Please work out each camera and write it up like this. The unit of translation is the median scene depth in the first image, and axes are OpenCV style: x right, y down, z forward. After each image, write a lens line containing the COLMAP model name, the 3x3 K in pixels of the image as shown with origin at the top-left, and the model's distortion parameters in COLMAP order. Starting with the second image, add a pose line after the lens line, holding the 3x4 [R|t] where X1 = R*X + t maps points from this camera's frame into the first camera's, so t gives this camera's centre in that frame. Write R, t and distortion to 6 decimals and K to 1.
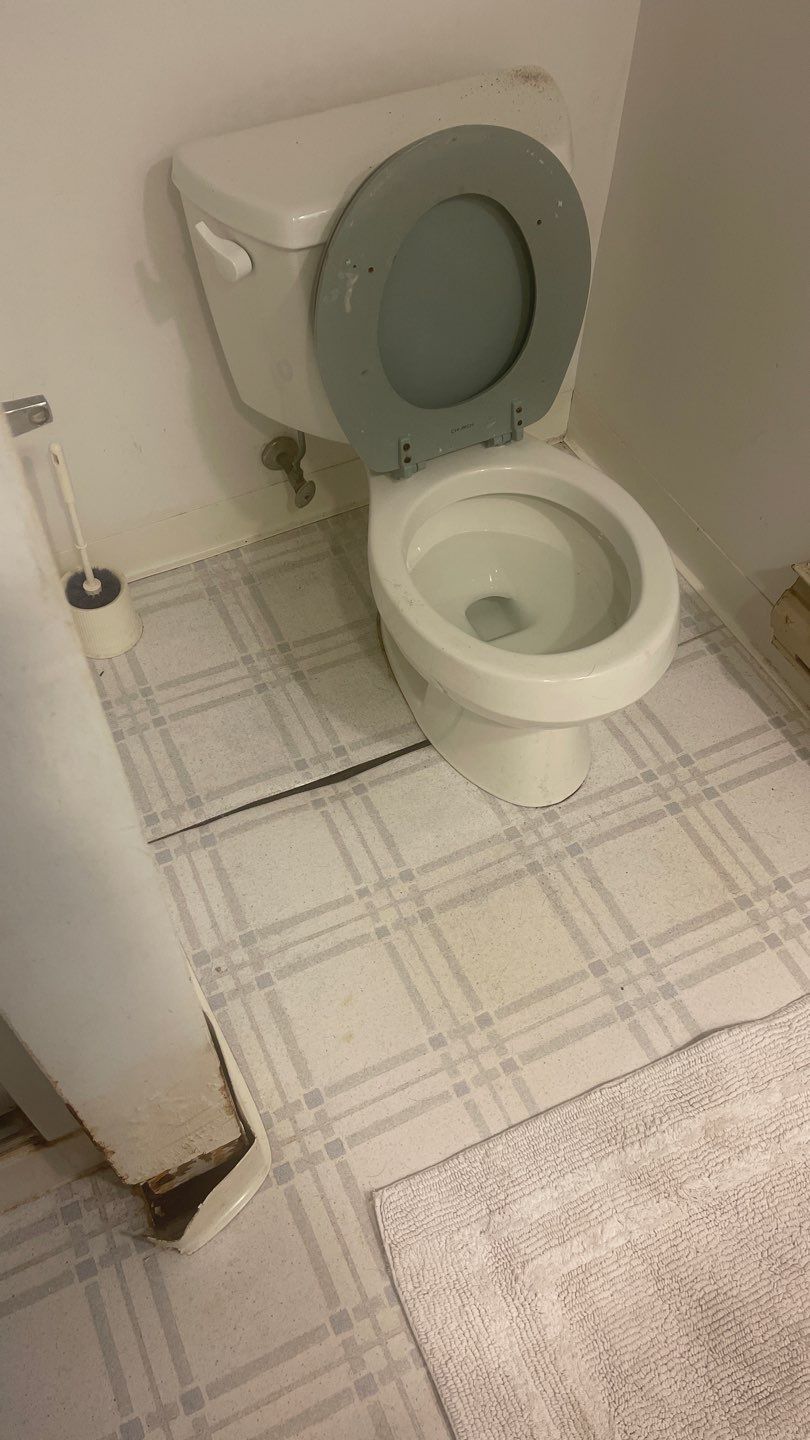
lens RADIAL K [[1081.2, 0, 395.1], [0, 1081.2, 718.0], [0, 0, 1]] dist [0.031466, -0.010321]
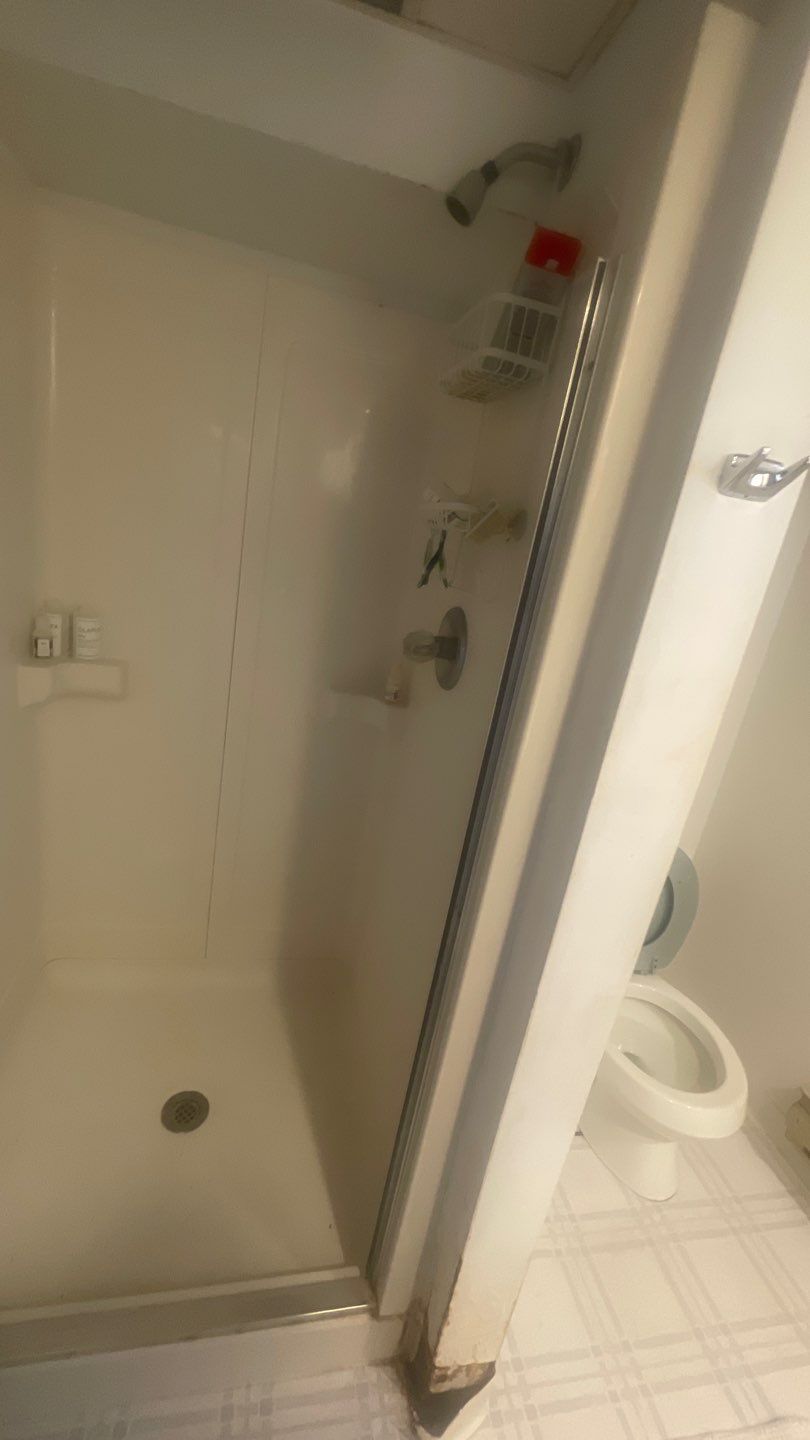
lens RADIAL K [[577.3, 0, 408.8], [0, 577.3, 715.9], [0, 0, 1]] dist [-0.001898, -0.001575]
pose [[0.957906, 0.217202, -0.187721, -0.232302], [-0.286616, 0.760786, -0.582284, 0.144125], [0.016342, 0.611578, 0.791016, -0.188038]]
